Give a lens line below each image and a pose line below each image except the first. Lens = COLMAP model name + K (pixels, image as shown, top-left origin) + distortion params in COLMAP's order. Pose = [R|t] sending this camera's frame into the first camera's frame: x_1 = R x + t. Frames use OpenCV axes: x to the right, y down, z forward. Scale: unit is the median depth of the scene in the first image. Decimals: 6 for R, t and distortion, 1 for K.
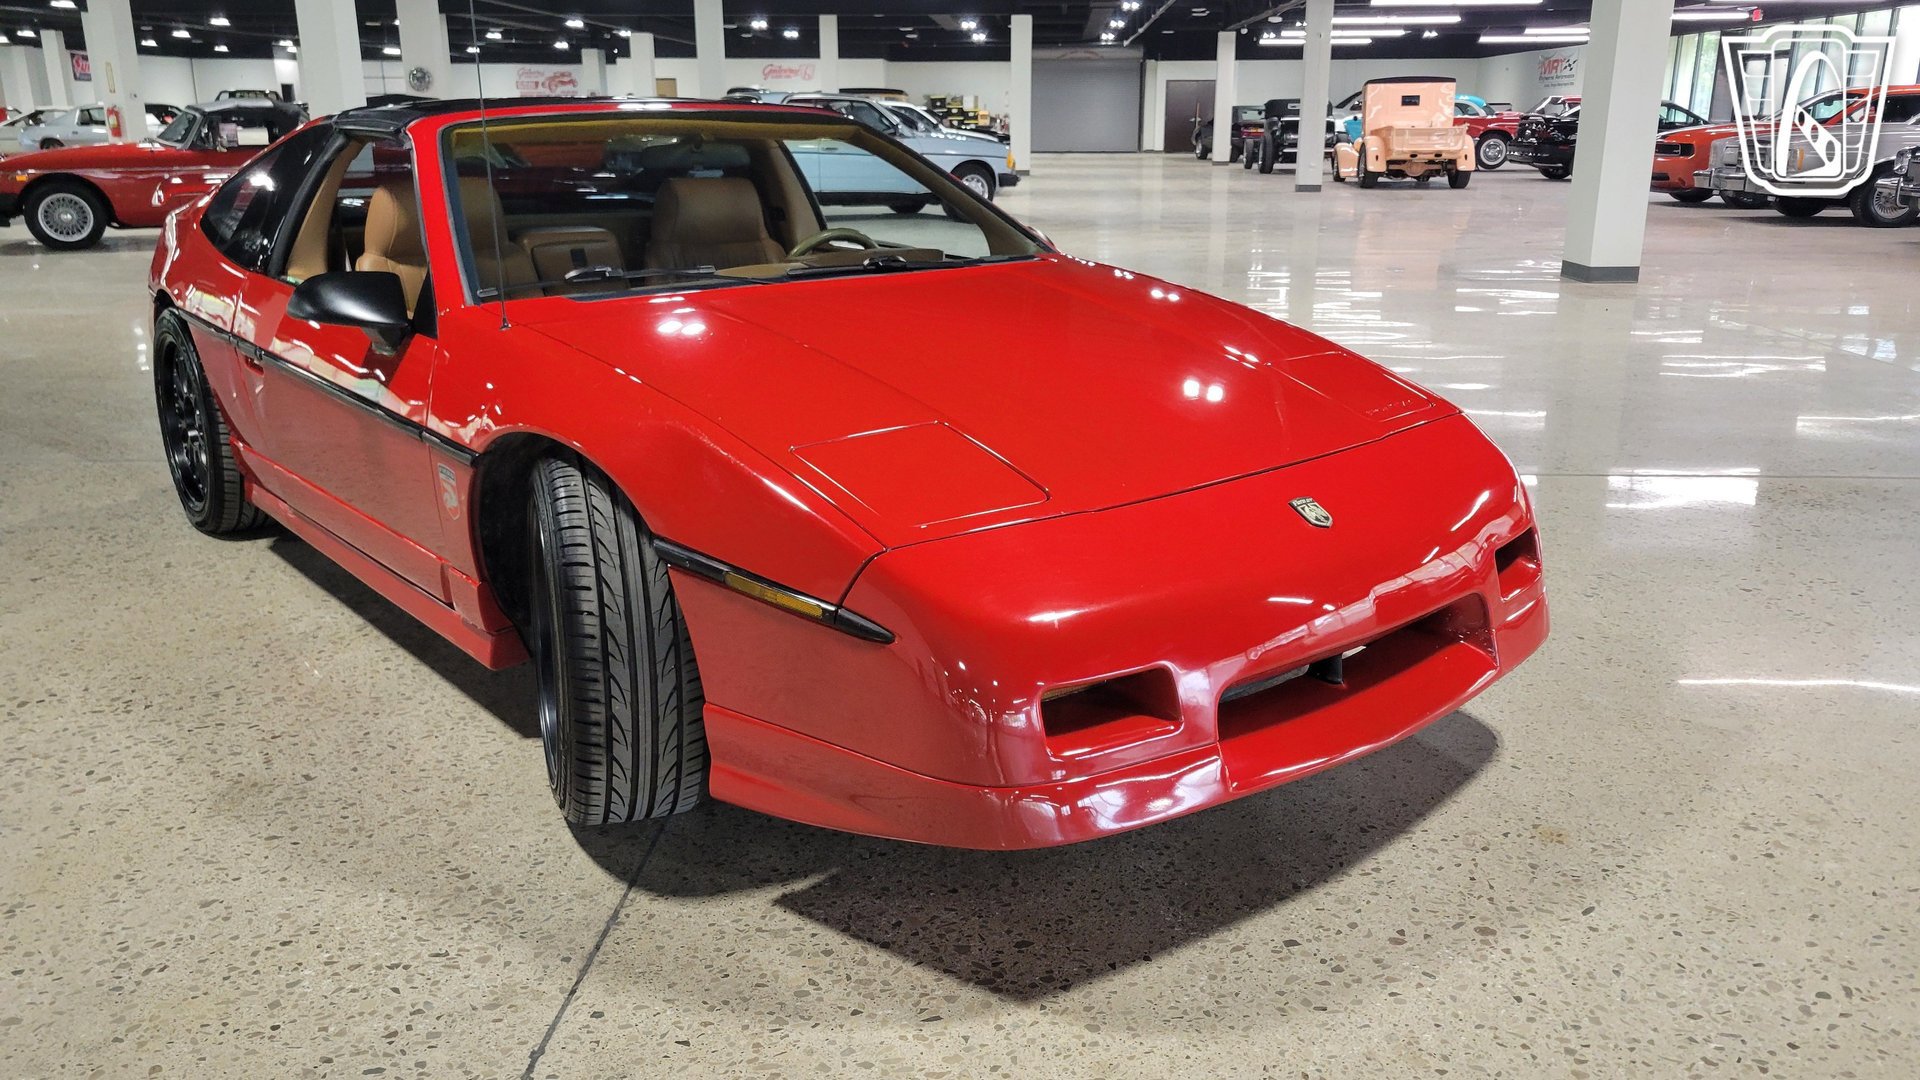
lens RADIAL K [[1442.3, 0, 988.3], [0, 1442.3, 535.9], [0, 0, 1]] dist [0.055172, -0.035777]
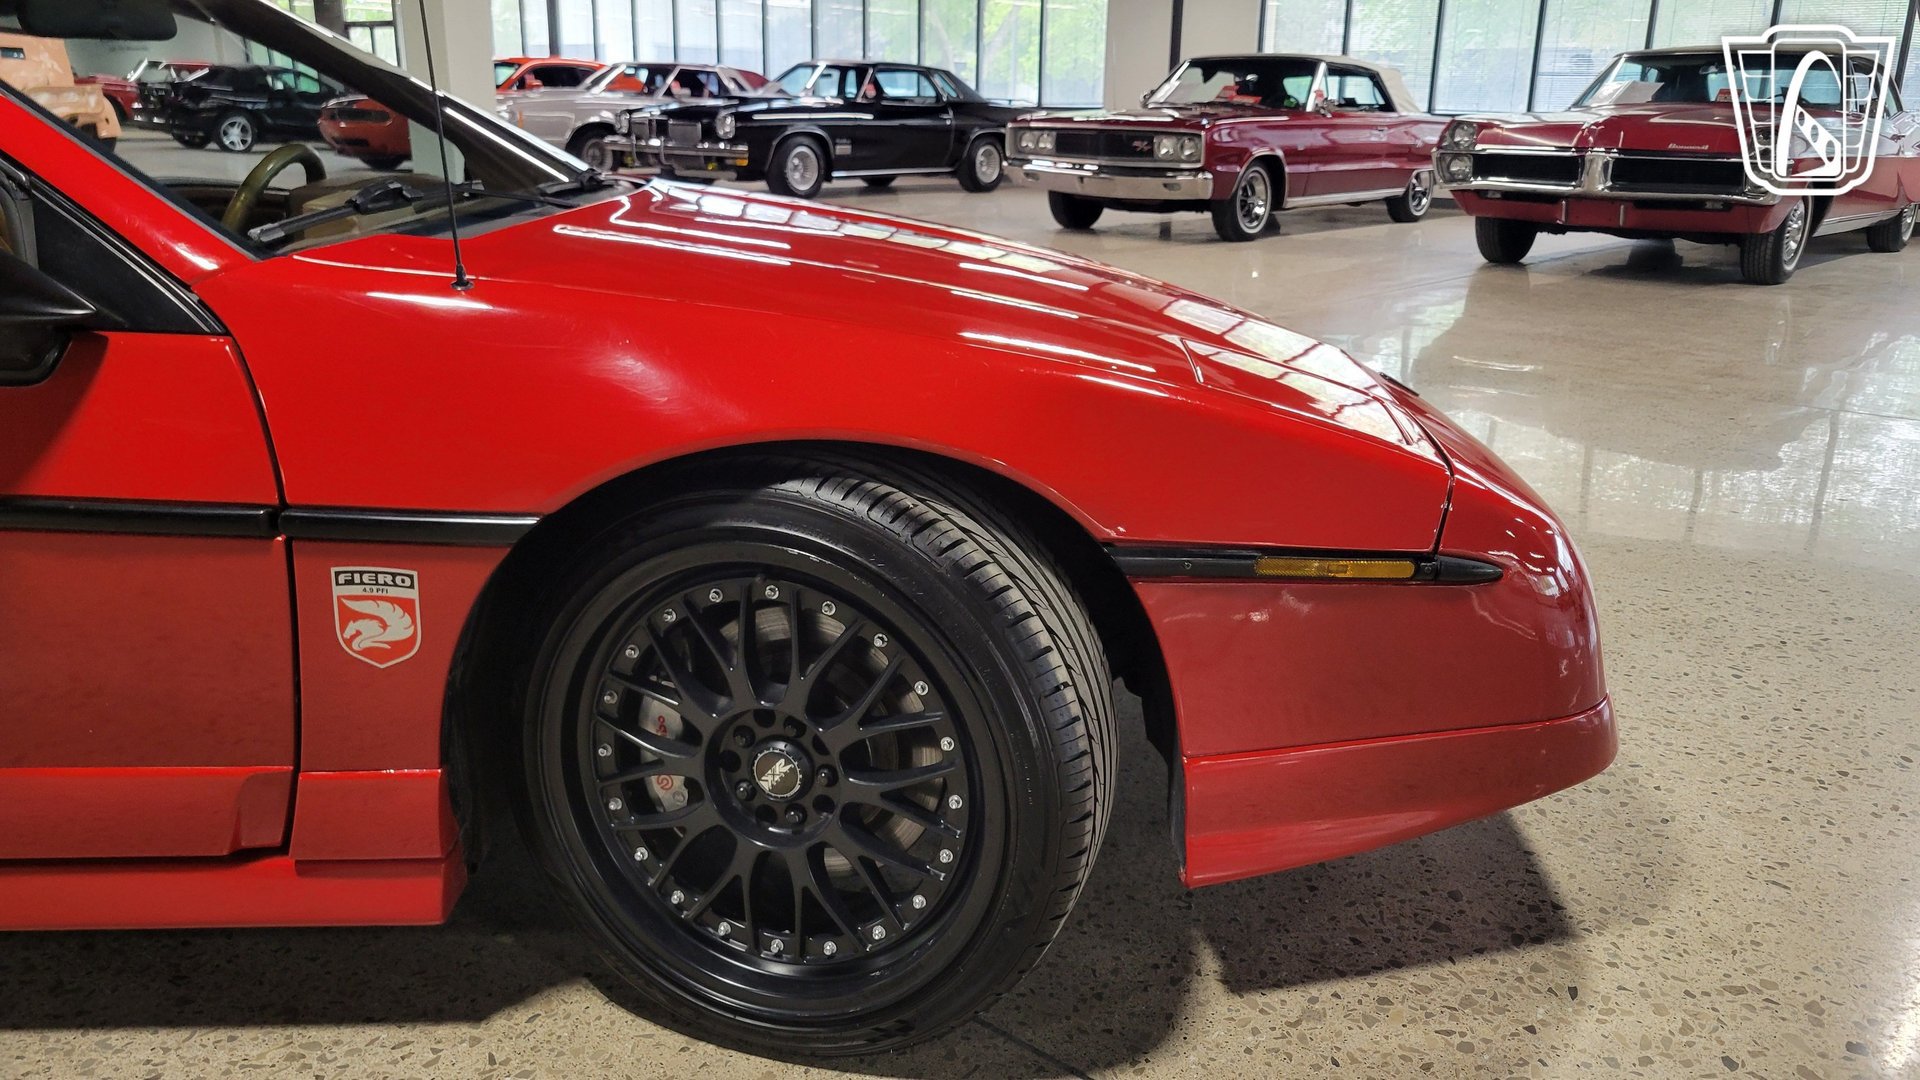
lens RADIAL K [[1442.3, 0, 968.2], [0, 1442.3, 535.3], [0, 0, 1]] dist [0.055172, -0.035777]
pose [[0.616334, -0.214991, 0.757569, -0.679723], [0.202433, 0.972937, 0.111417, -0.079354], [-0.761021, 0.084687, 0.643176, 0.549089]]
